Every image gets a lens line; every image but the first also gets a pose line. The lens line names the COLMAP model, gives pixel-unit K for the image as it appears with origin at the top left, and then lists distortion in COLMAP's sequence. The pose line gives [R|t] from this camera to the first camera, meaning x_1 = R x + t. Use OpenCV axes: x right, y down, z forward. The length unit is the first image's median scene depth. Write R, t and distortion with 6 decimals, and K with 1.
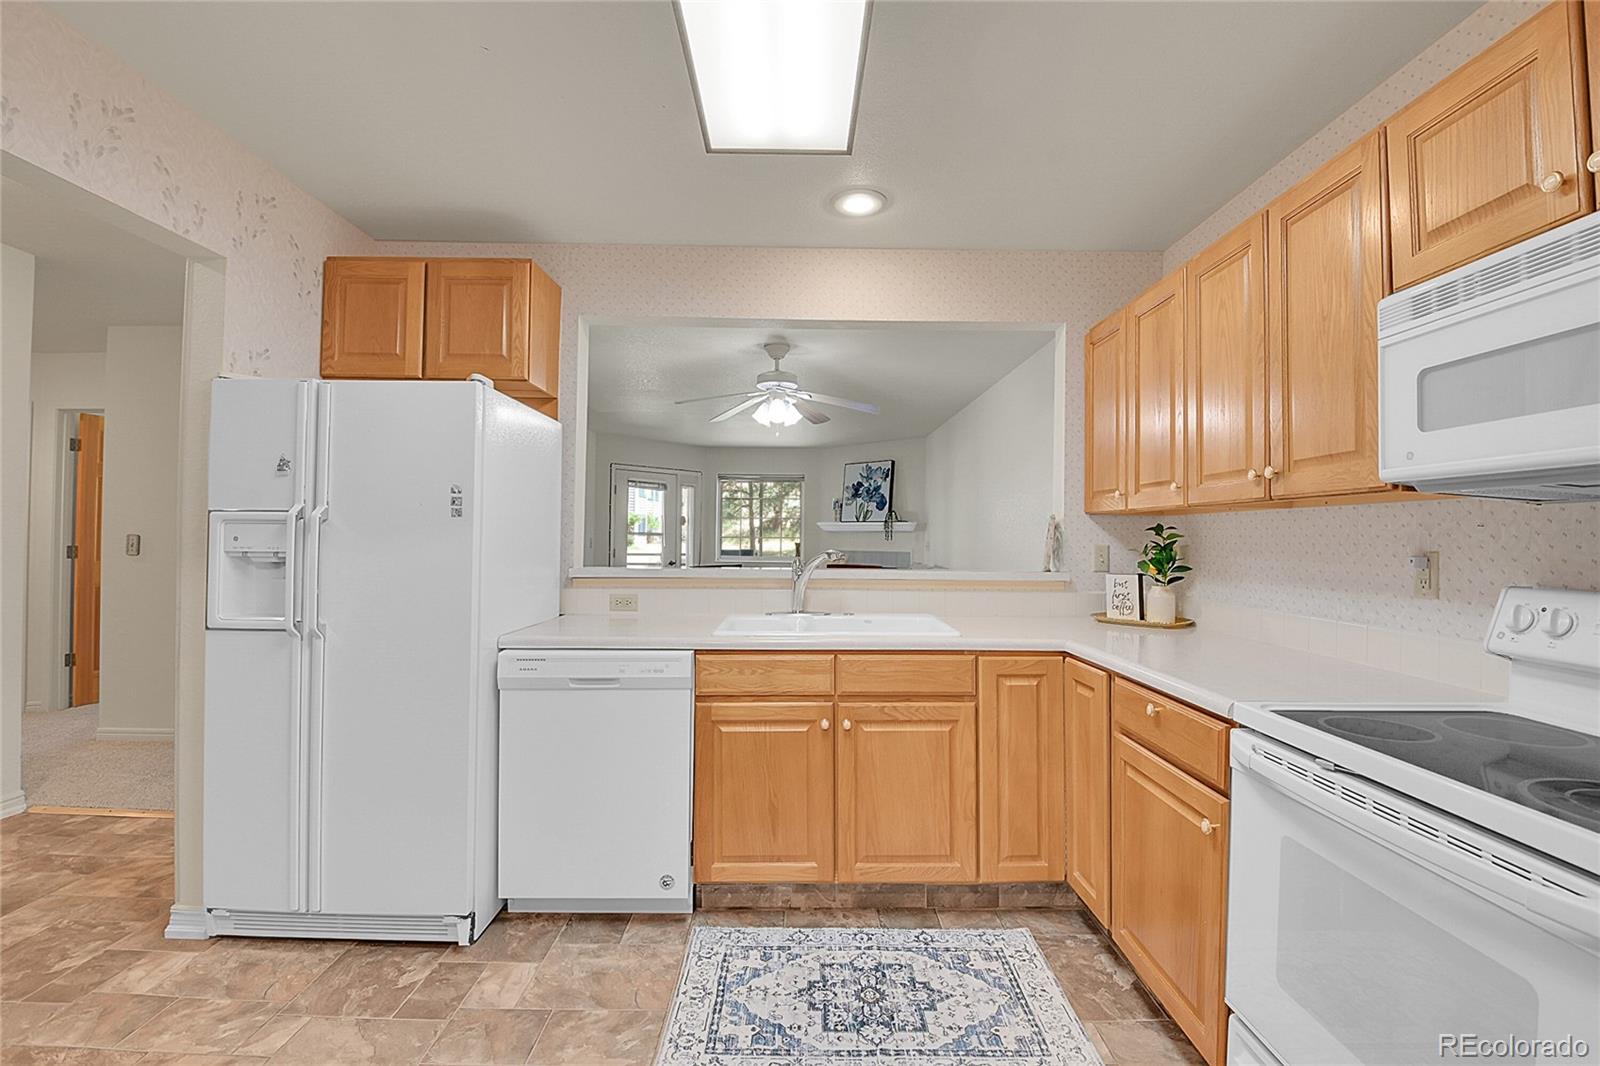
lens RADIAL K [[707.2, 0, 804.5], [0, 707.2, 532.3], [0, 0, 1]] dist [0.017190, -0.028863]
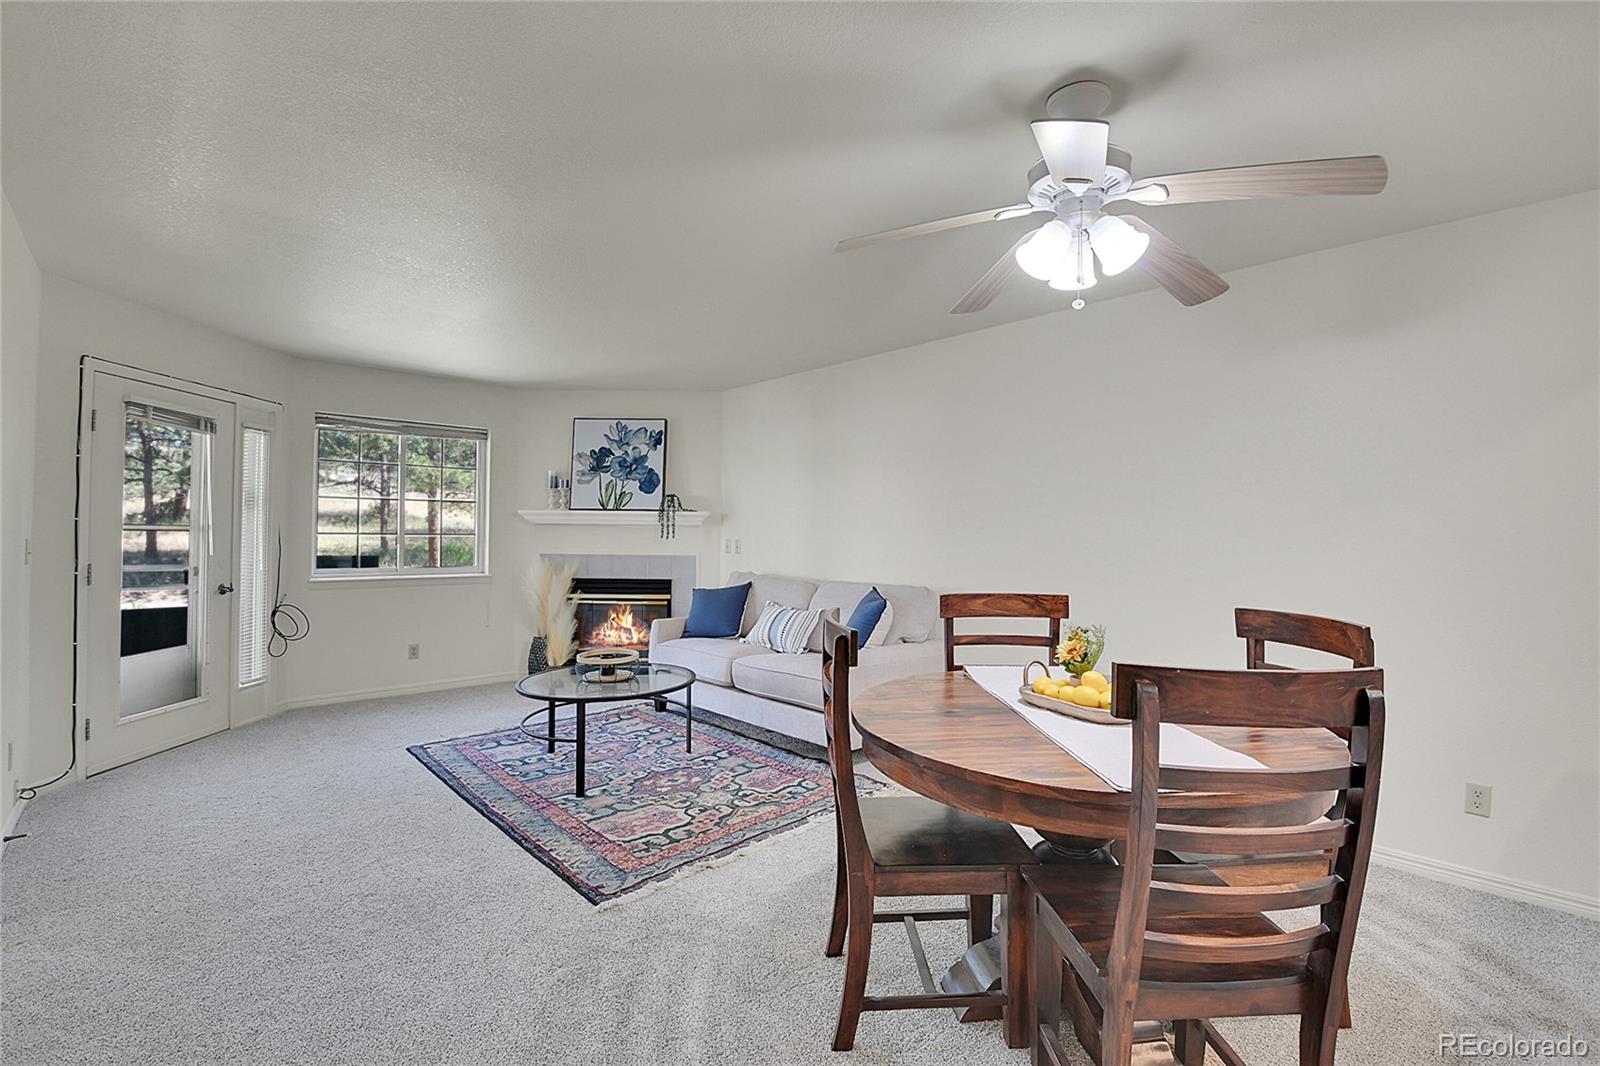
lens RADIAL K [[707.2, 0, 804.5], [0, 707.2, 532.3], [0, 0, 1]] dist [0.017190, -0.028863]
pose [[0.739670, -0.000887, 0.672969, -0.860497], [-0.009962, 0.999875, 0.012267, -0.014396], [-0.672896, -0.015777, 0.739569, 1.530445]]
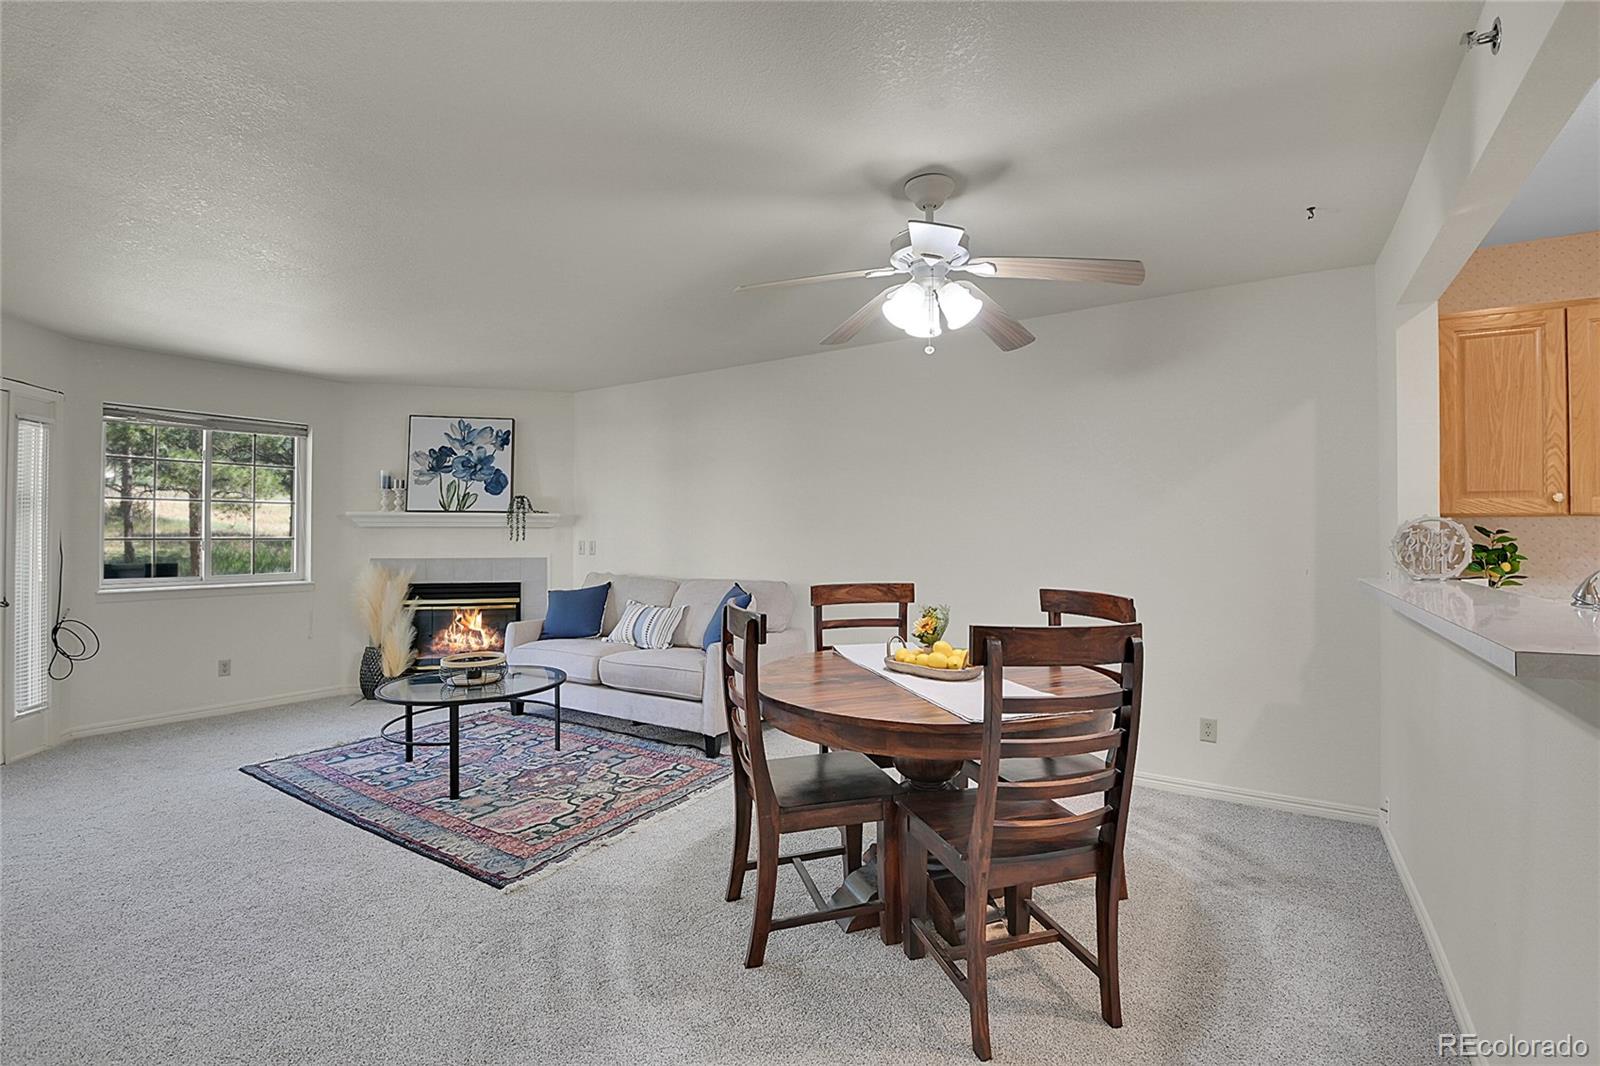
lens RADIAL K [[707.2, 0, 804.5], [0, 707.2, 532.3], [0, 0, 1]] dist [0.017190, -0.028863]
pose [[0.555882, -0.006341, 0.831237, -1.024540], [-0.003821, 0.999941, 0.010184, -0.014807], [-0.831253, -0.008837, 0.555825, 1.505389]]
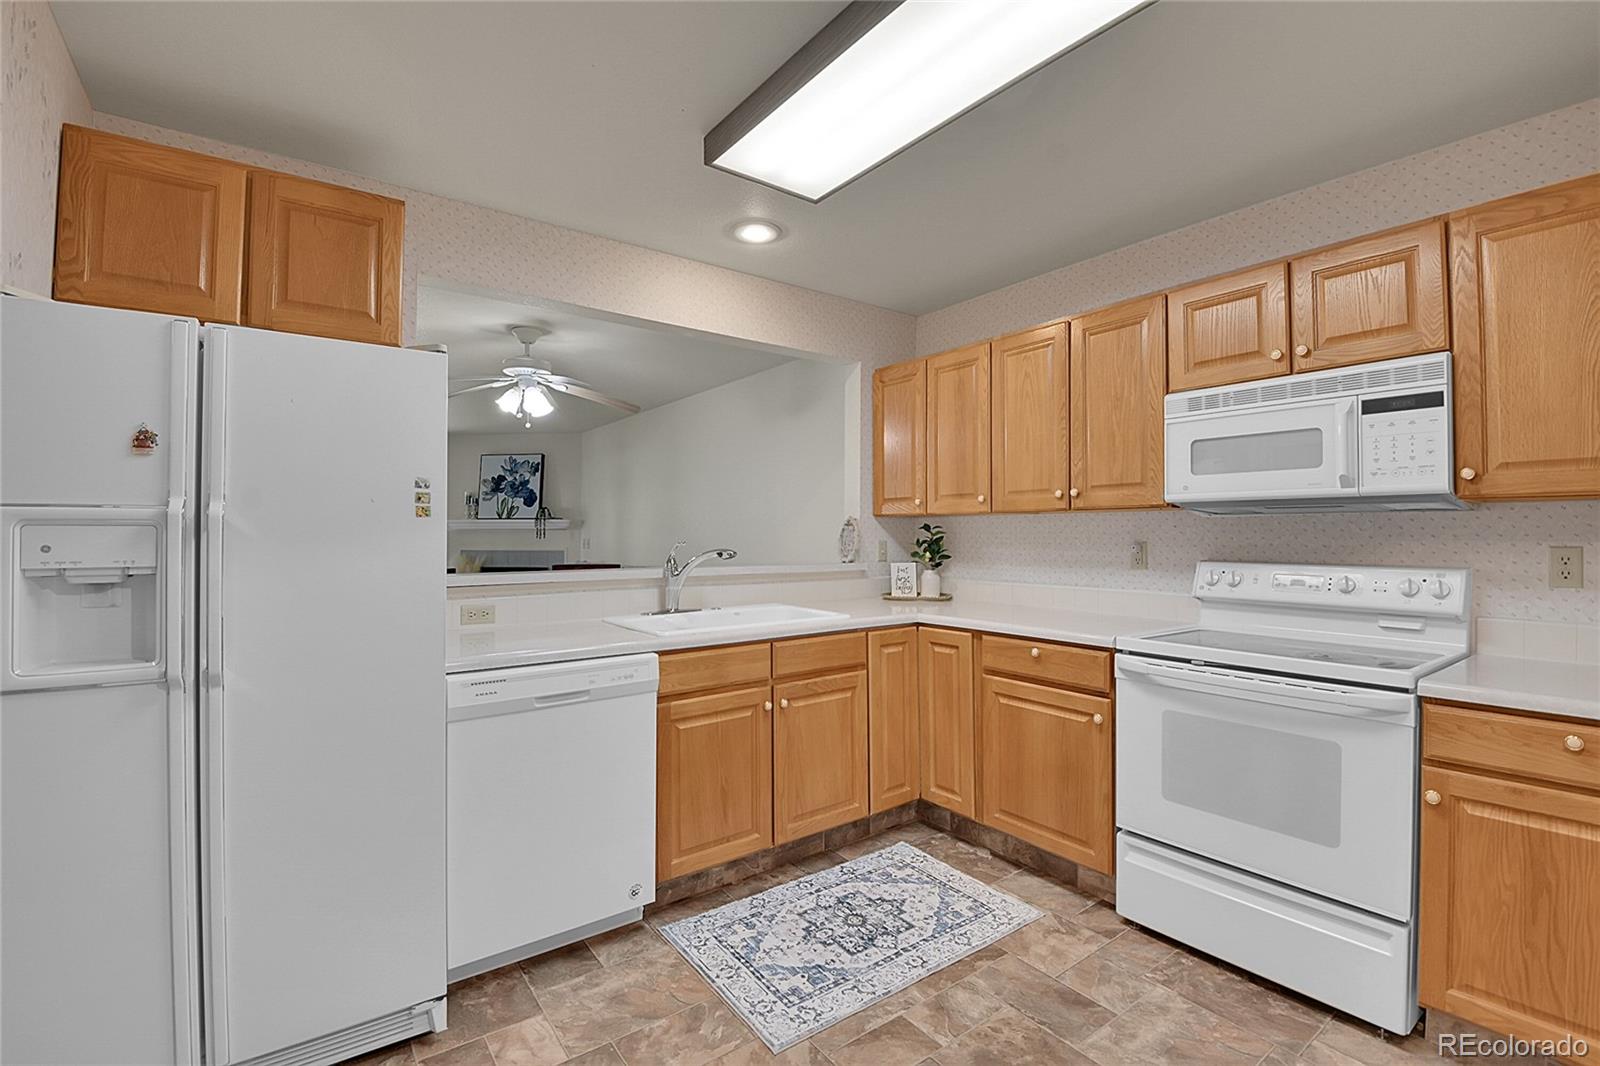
lens RADIAL K [[707.2, 0, 804.5], [0, 707.2, 532.3], [0, 0, 1]] dist [0.017190, -0.028863]
pose [[0.808354, -0.006732, 0.588659, -0.567745], [0.003271, 0.999971, 0.006944, -0.007612], [-0.588688, -0.003687, 0.808352, 0.073115]]
